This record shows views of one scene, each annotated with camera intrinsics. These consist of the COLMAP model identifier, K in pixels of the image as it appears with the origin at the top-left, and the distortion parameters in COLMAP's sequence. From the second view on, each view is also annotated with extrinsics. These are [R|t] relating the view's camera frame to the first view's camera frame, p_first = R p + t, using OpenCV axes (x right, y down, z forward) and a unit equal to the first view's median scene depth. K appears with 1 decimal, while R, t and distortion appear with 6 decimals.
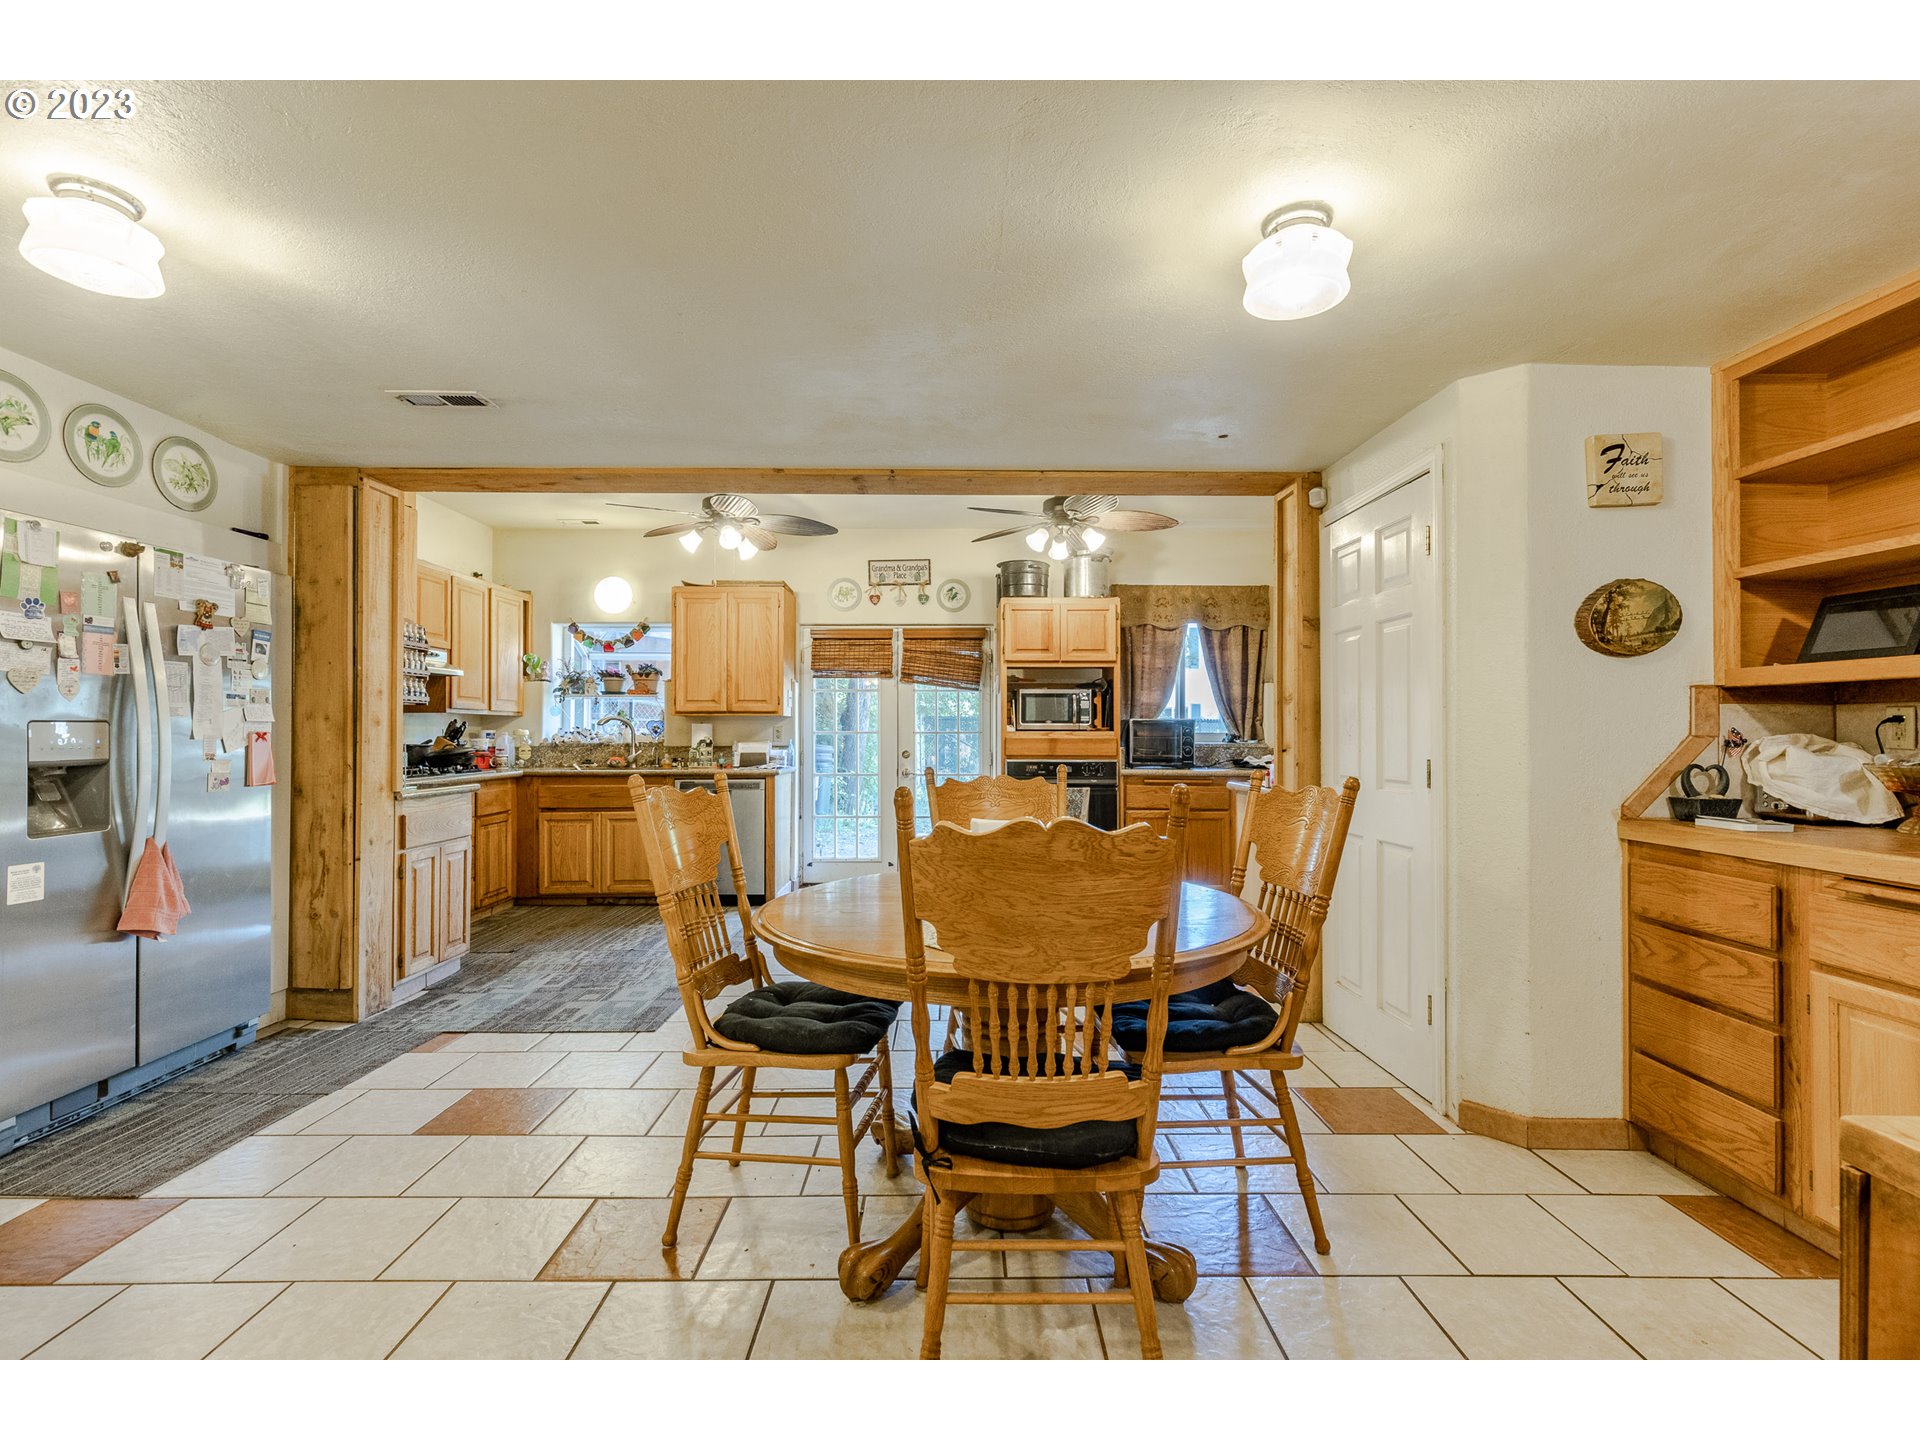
lens RADIAL K [[870.2, 0, 967.5], [0, 870.2, 725.6], [0, 0, 1]] dist [0.010565, -0.001751]
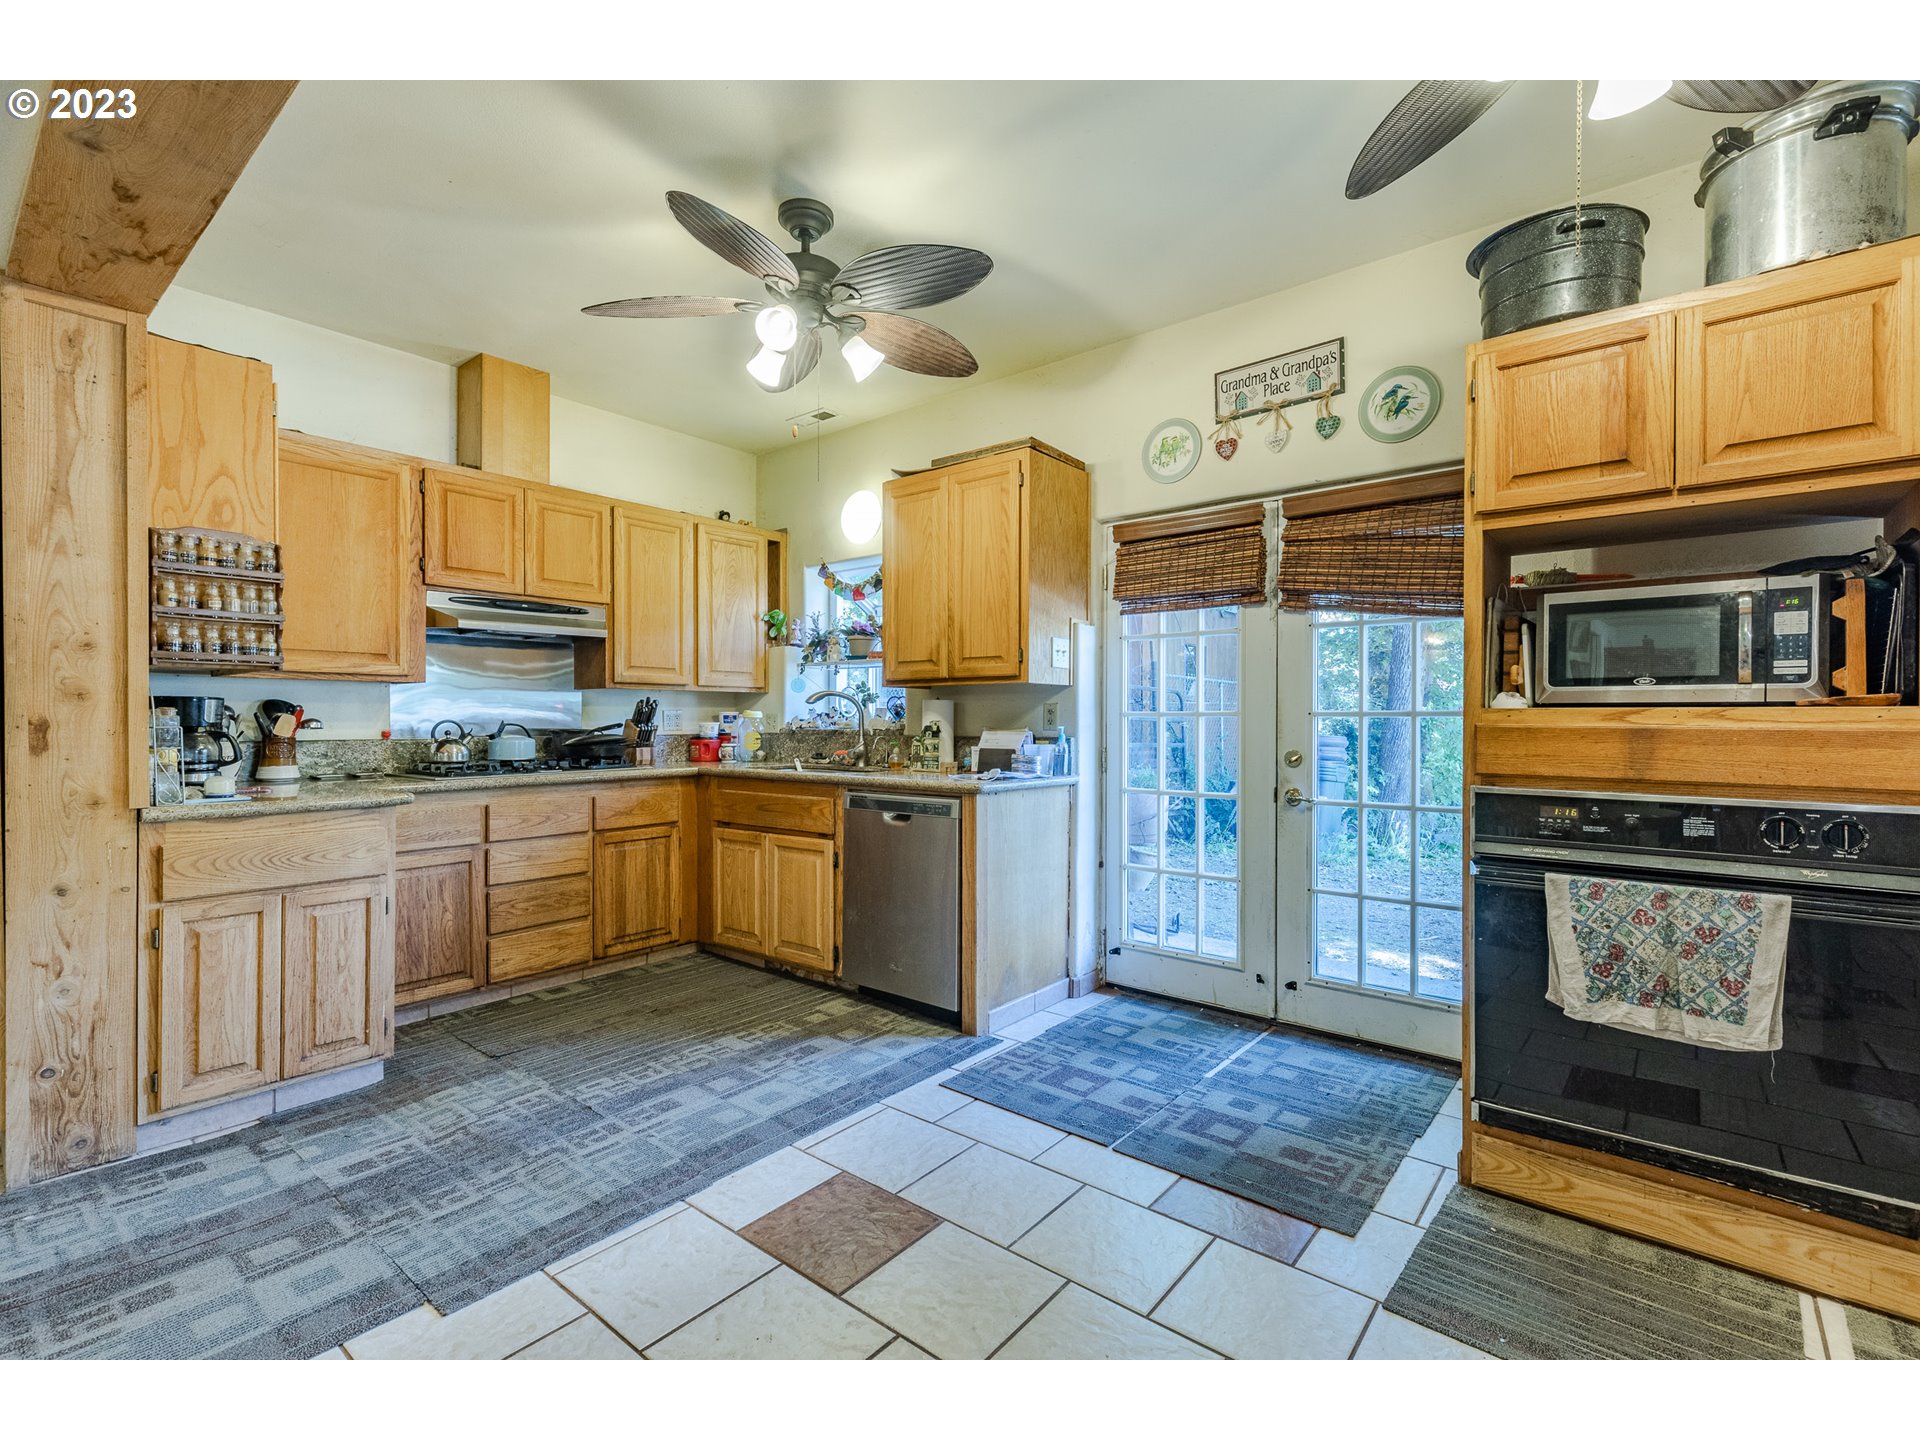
lens RADIAL K [[870.2, 0, 956.3], [0, 870.2, 724.7], [0, 0, 1]] dist [0.010565, -0.001751]
pose [[0.759383, 0.005820, -0.650617, 0.110154], [0.005145, 0.999875, 0.014949, 0.006450], [0.650623, -0.014700, 0.759258, 0.547867]]
